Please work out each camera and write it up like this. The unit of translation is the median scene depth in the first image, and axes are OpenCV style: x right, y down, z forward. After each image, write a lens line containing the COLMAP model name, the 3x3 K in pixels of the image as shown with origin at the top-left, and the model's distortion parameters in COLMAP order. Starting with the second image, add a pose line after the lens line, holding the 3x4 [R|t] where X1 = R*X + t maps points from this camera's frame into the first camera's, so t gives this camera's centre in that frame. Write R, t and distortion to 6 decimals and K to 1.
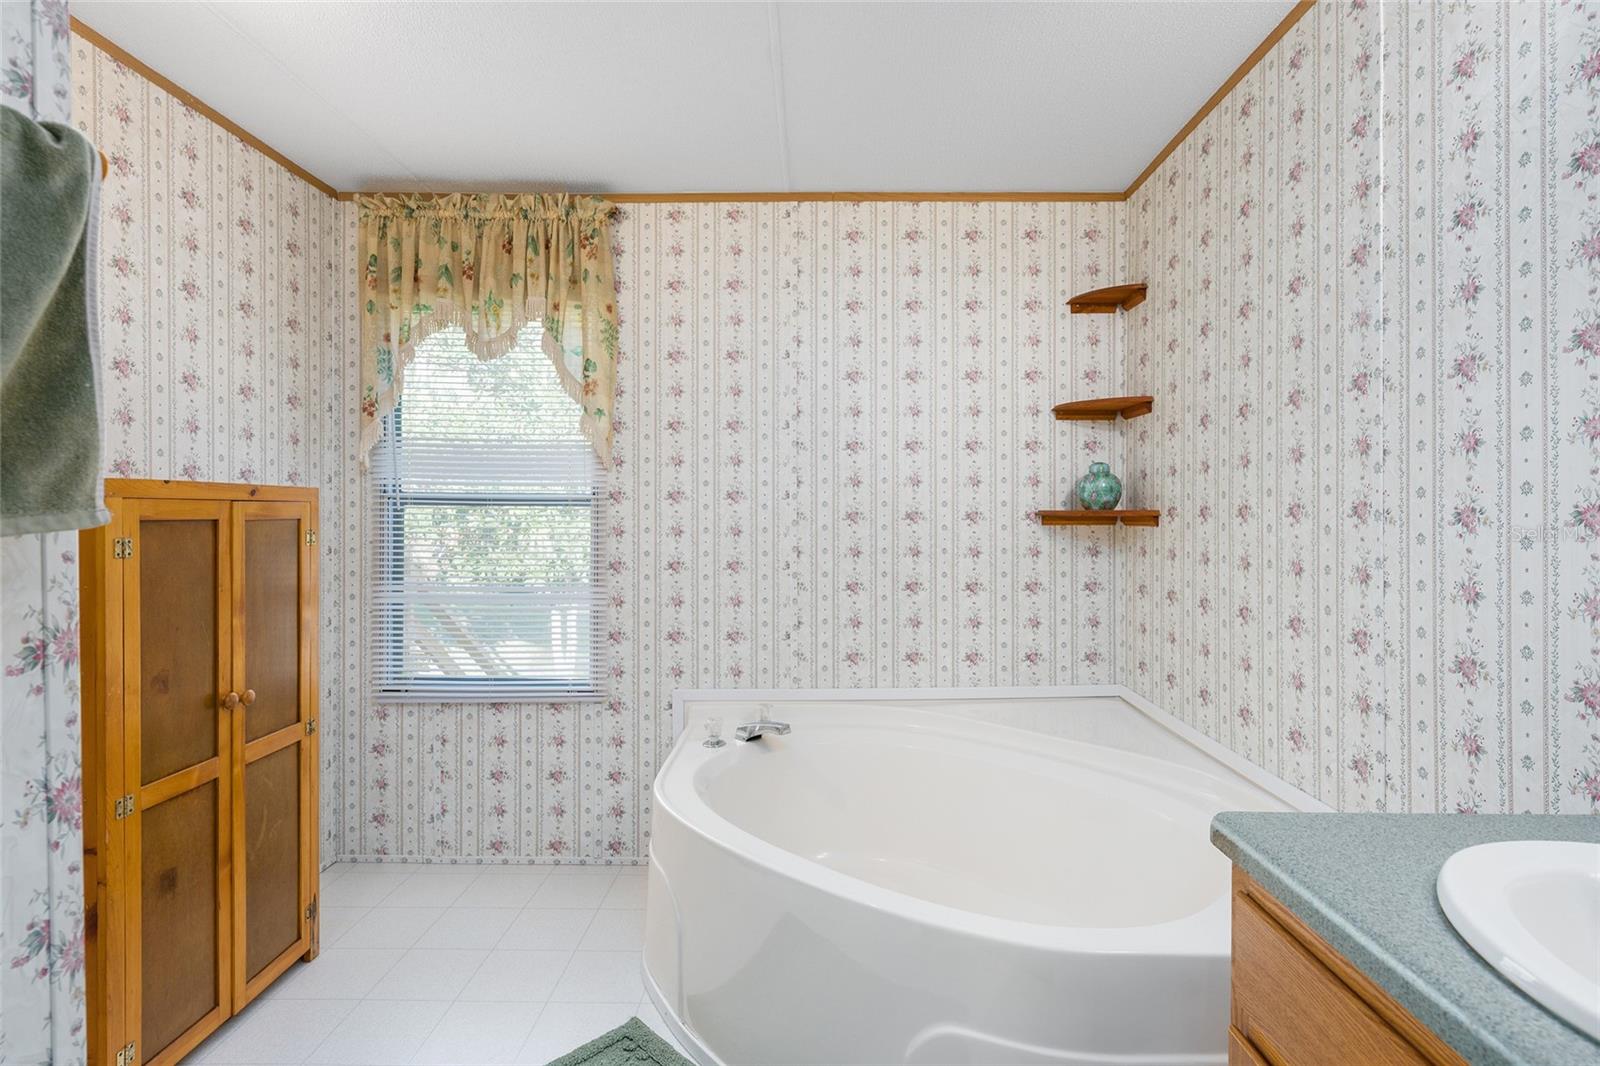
lens RADIAL K [[805.4, 0, 803.6], [0, 805.4, 512.7], [0, 0, 1]] dist [0.000429, 0.000172]
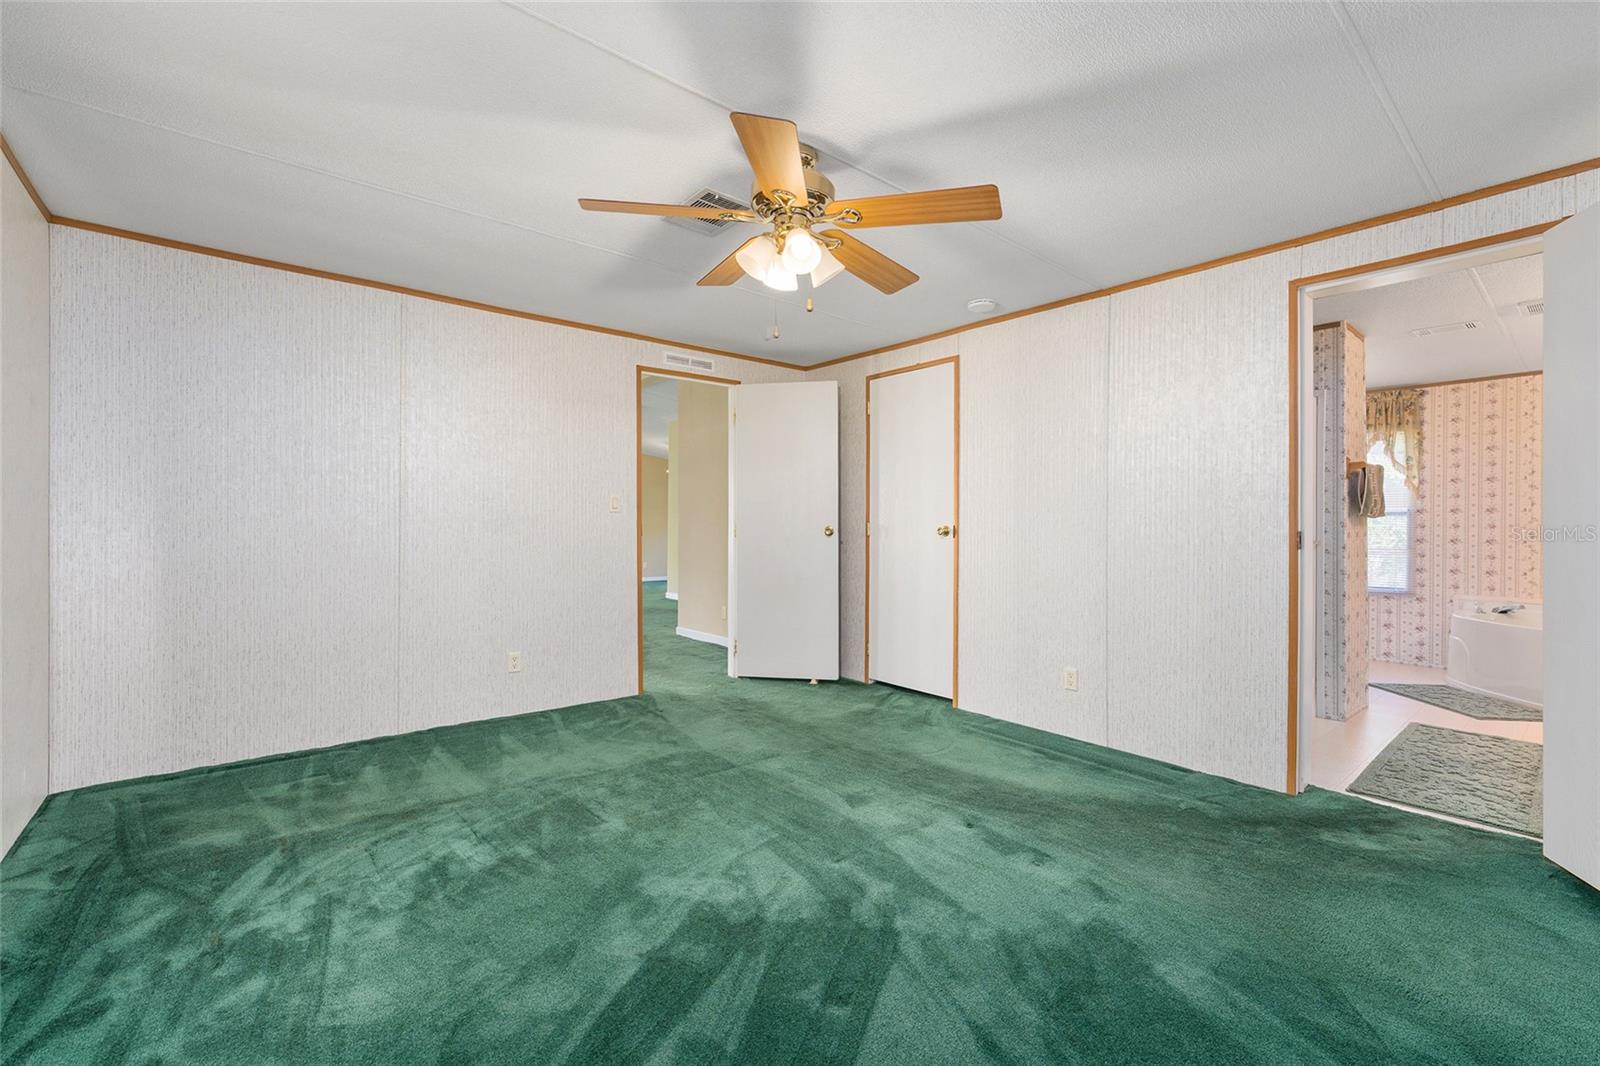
lens RADIAL K [[672.7, 0, 816.3], [0, 672.7, 526.3], [0, 0, 1]] dist [0.000222, 0.000085]
pose [[0.655975, 0.005059, -0.754766, 0.097011], [-0.004872, 0.999985, 0.002469, 0.028161], [0.754767, 0.002058, 0.655990, -1.665964]]
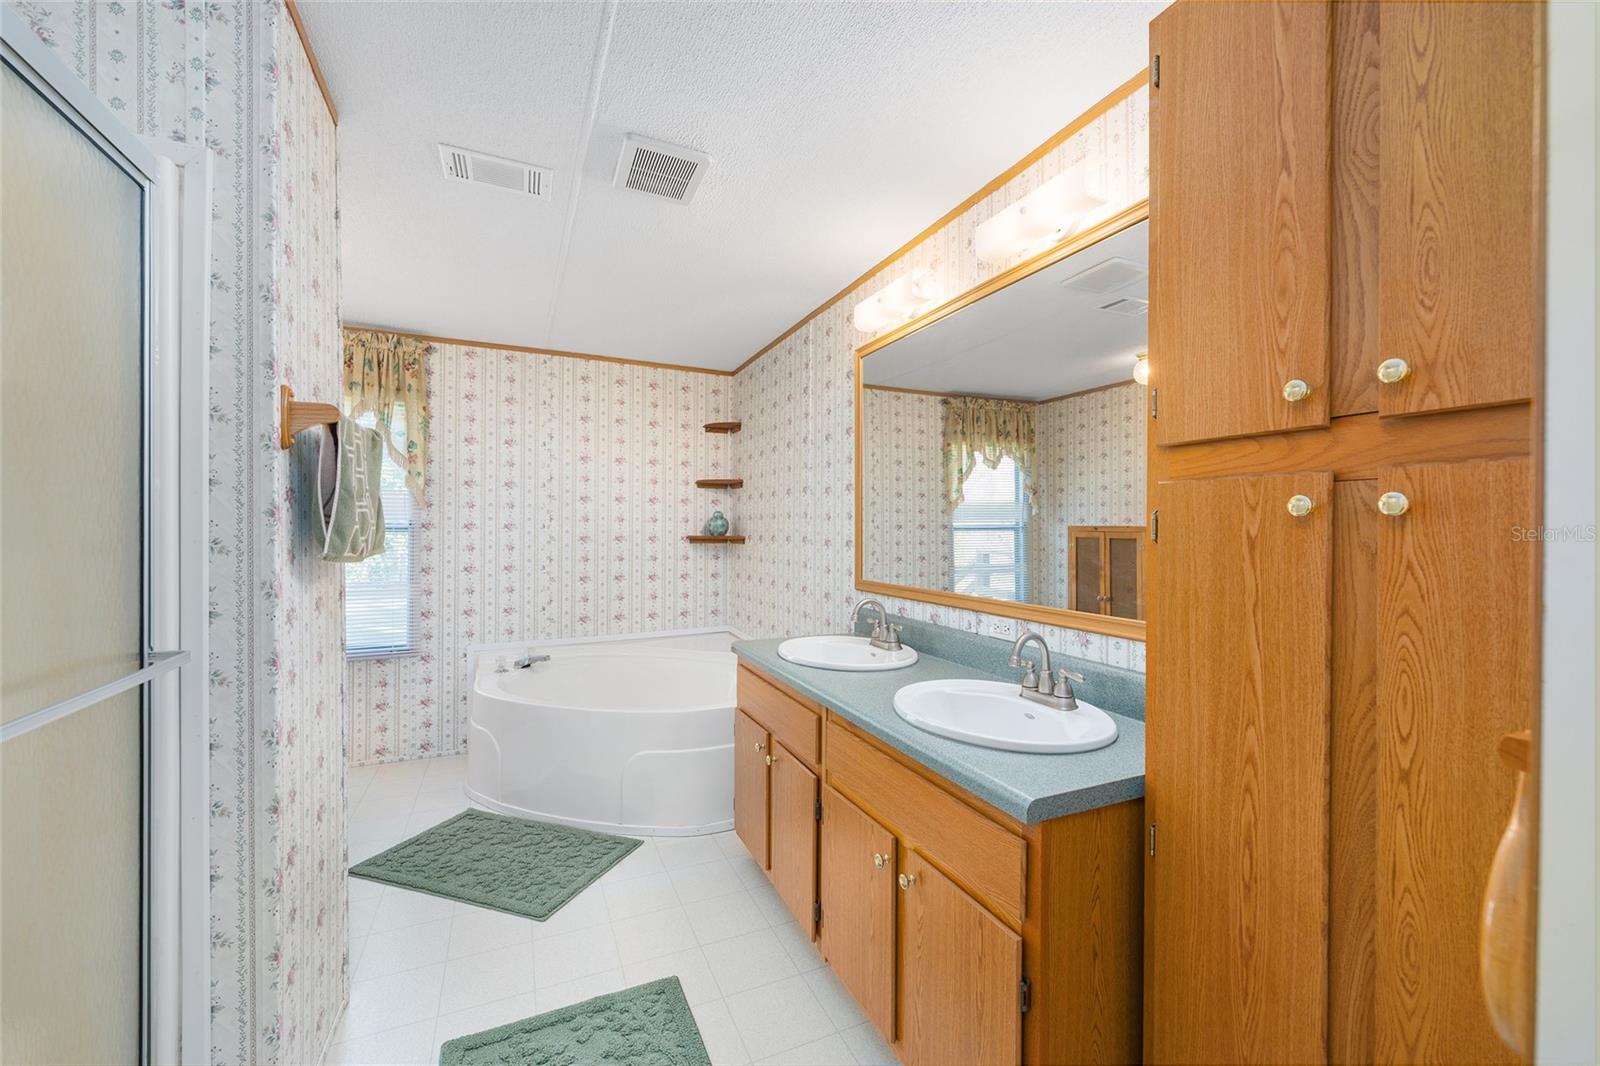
lens RADIAL K [[637.0, 0, 807.2], [0, 637.0, 529.6], [0, 0, 1]] dist [0.000036, -0.000041]
pose [[0.901746, 0.005277, 0.432234, -0.100398], [-0.006708, 0.999976, 0.001786, -0.021170], [-0.432214, -0.004510, 0.901760, -0.461138]]
